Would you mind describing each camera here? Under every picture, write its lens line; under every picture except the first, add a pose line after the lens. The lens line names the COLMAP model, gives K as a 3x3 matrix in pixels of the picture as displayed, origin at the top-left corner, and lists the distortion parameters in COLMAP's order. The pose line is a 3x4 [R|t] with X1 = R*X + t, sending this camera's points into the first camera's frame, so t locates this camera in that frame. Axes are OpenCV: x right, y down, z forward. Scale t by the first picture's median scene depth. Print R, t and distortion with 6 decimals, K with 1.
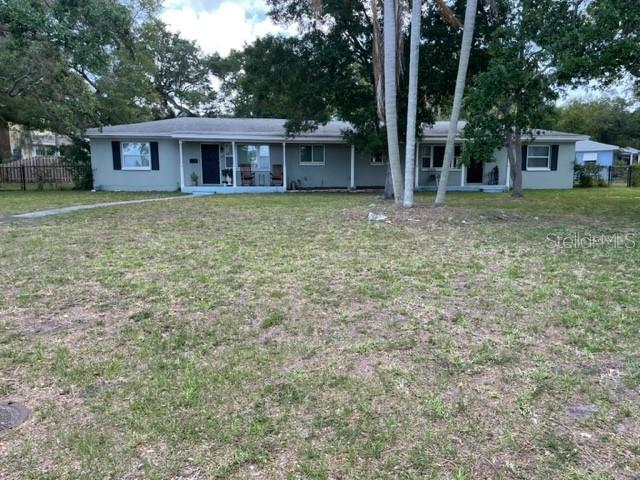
lens RADIAL K [[488.1, 0, 320.0], [0, 488.1, 240.0], [0, 0, 1]] dist [0.106257, -0.157276]
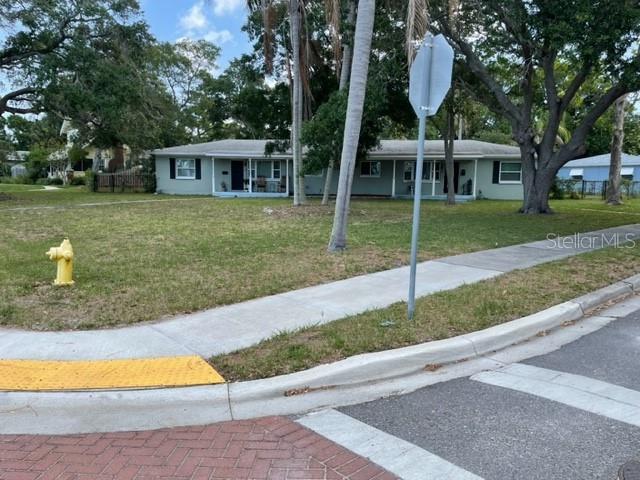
lens RADIAL K [[488.1, 0, 320.0], [0, 488.1, 240.0], [0, 0, 1]] dist [0.106257, -0.157276]
pose [[0.969850, 0.040722, -0.240275, 0.324419], [-0.046994, 0.998686, -0.020428, 0.037768], [0.239127, 0.031104, 0.970490, -0.233283]]
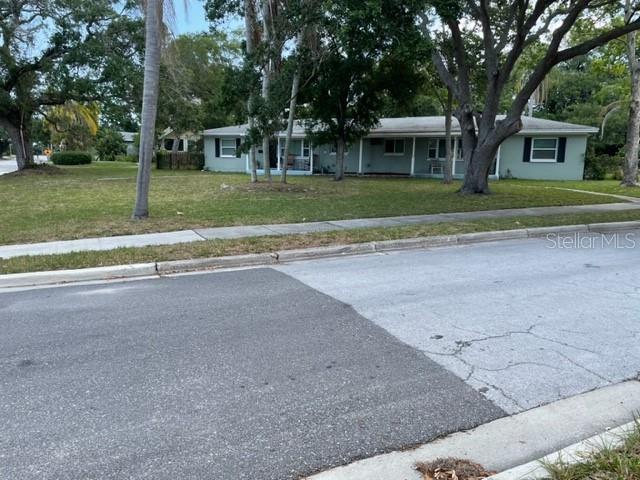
lens RADIAL K [[488.1, 0, 320.0], [0, 488.1, 240.0], [0, 0, 1]] dist [0.106257, -0.157276]
pose [[0.870307, 0.092416, -0.483762, 0.610404], [-0.083383, 0.995706, 0.040207, 0.024566], [0.485400, 0.005345, 0.874276, -0.166586]]
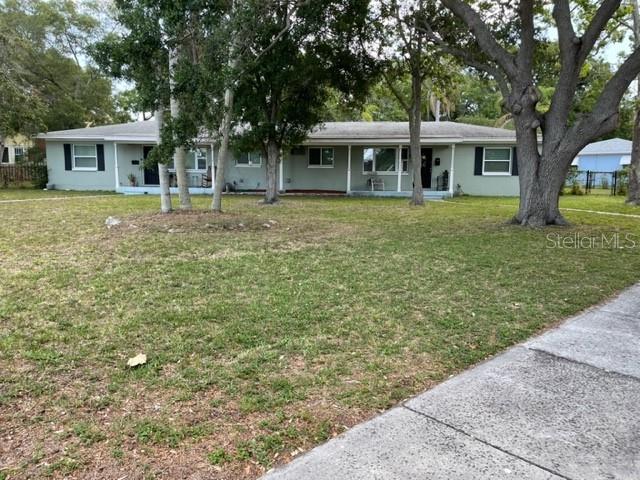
lens RADIAL K [[488.1, 0, 320.0], [0, 488.1, 240.0], [0, 0, 1]] dist [0.106257, -0.157276]
pose [[0.976374, 0.037631, -0.212787, 0.355882], [-0.039330, 0.999219, -0.003756, -0.007425], [0.212480, 0.012036, 0.977091, 0.059144]]
